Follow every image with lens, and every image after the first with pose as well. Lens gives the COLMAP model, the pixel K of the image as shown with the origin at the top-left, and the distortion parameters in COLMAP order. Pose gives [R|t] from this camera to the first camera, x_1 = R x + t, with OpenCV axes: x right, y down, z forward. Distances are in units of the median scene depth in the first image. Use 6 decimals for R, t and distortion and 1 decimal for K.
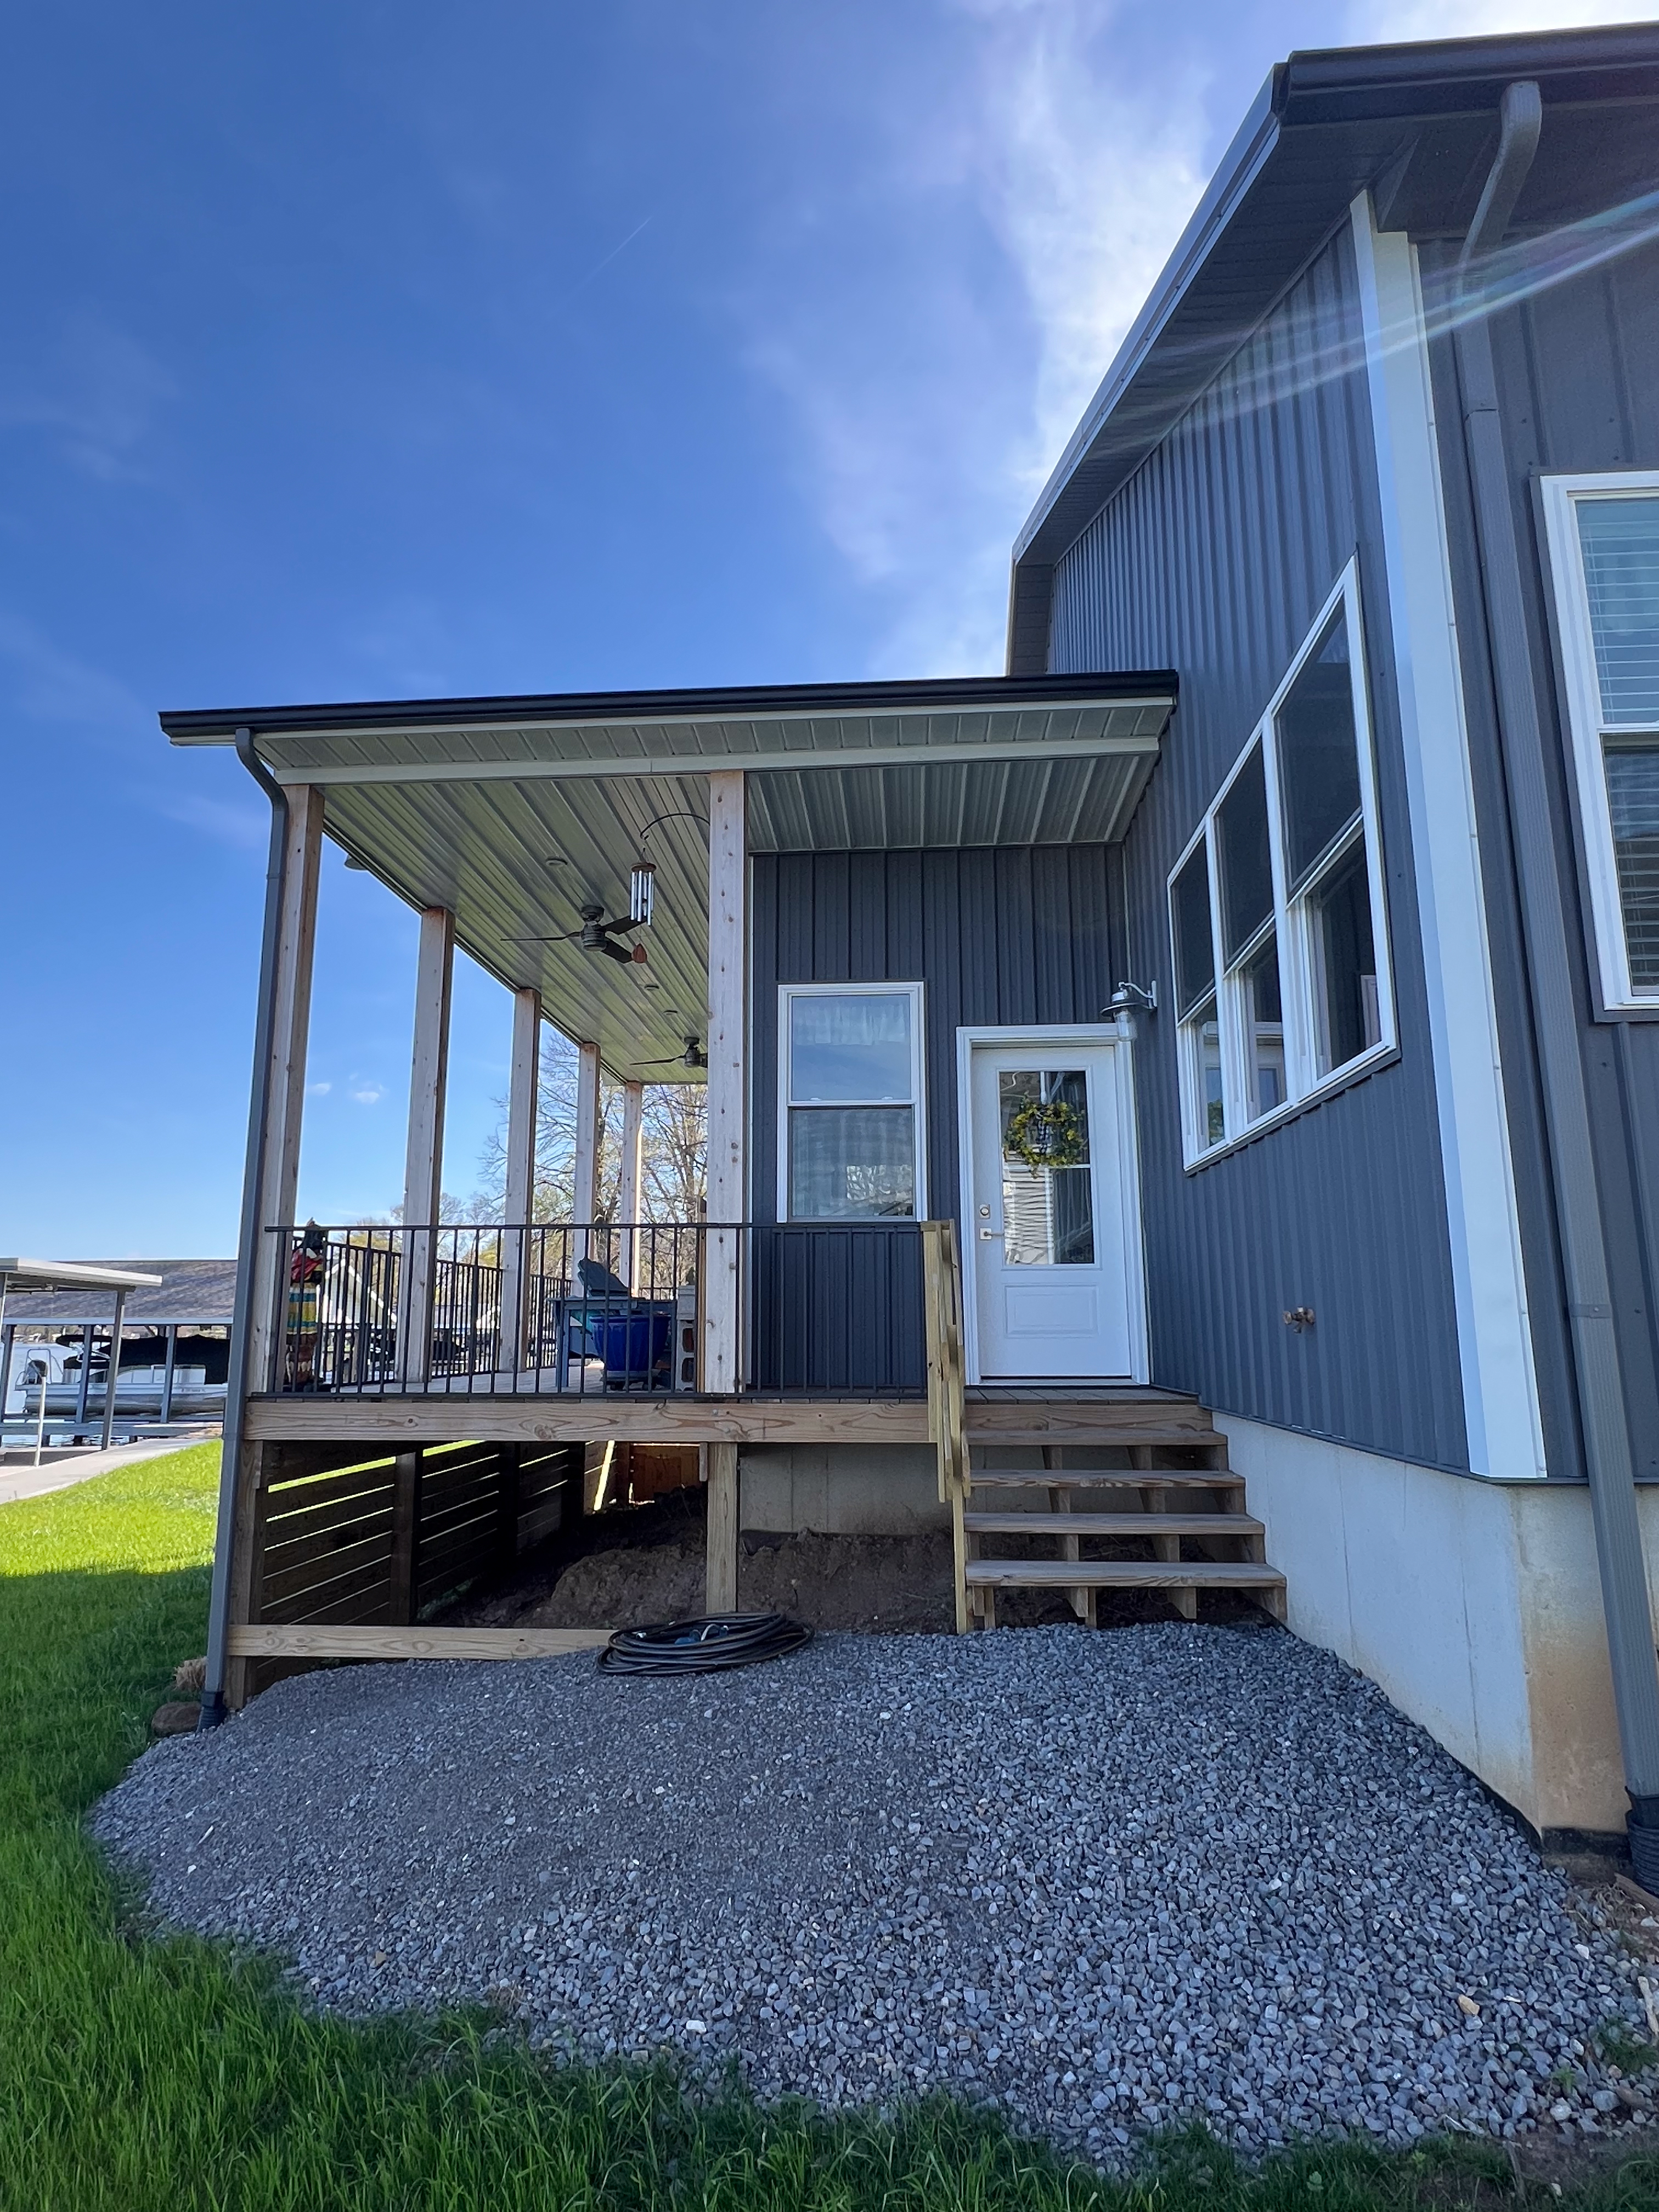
lens RADIAL K [[1250.0, 0, 826.9], [0, 1250.0, 1104.2], [0, 0, 1]] dist [-0.014496, -0.000373]
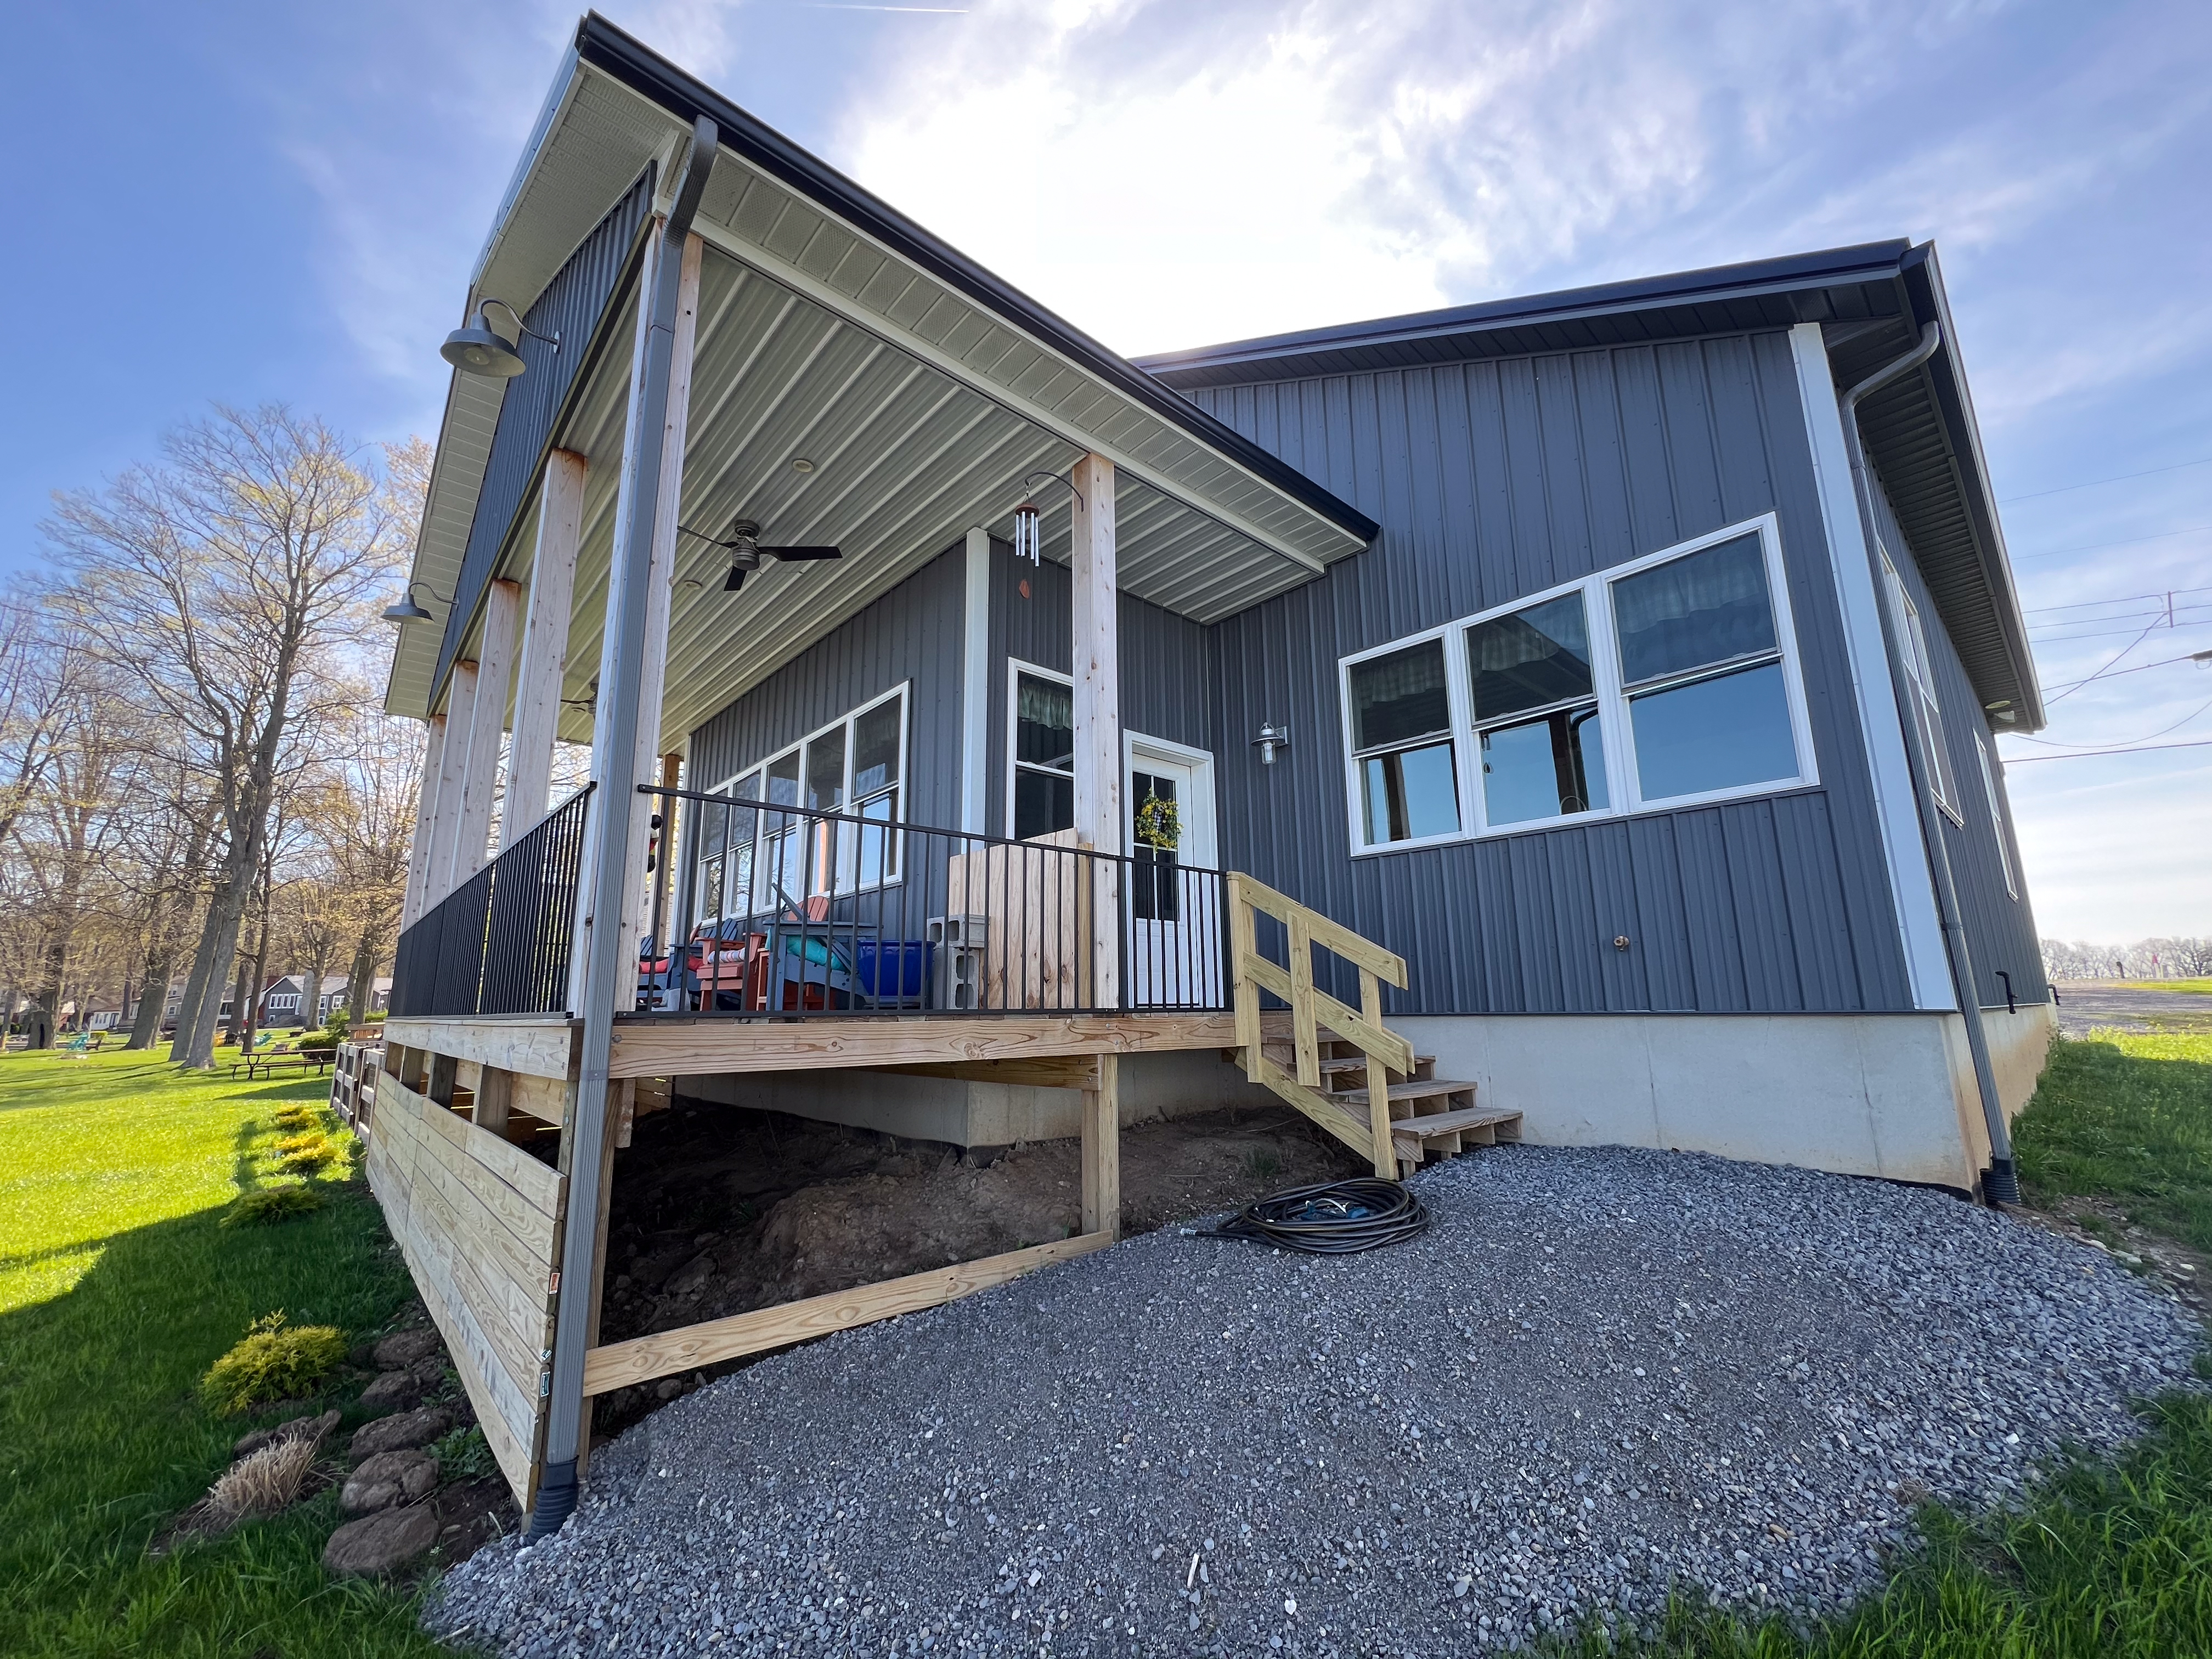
lens RADIAL K [[893.0, 0, 1102.6], [0, 893.0, 835.9], [0, 0, 1]] dist [0.002457, 0.000349]
pose [[0.697019, 0.135727, 0.704090, -0.657207], [-0.121939, 0.990056, -0.070138, 0.137776], [-0.706608, -0.036969, 0.706639, 0.460238]]
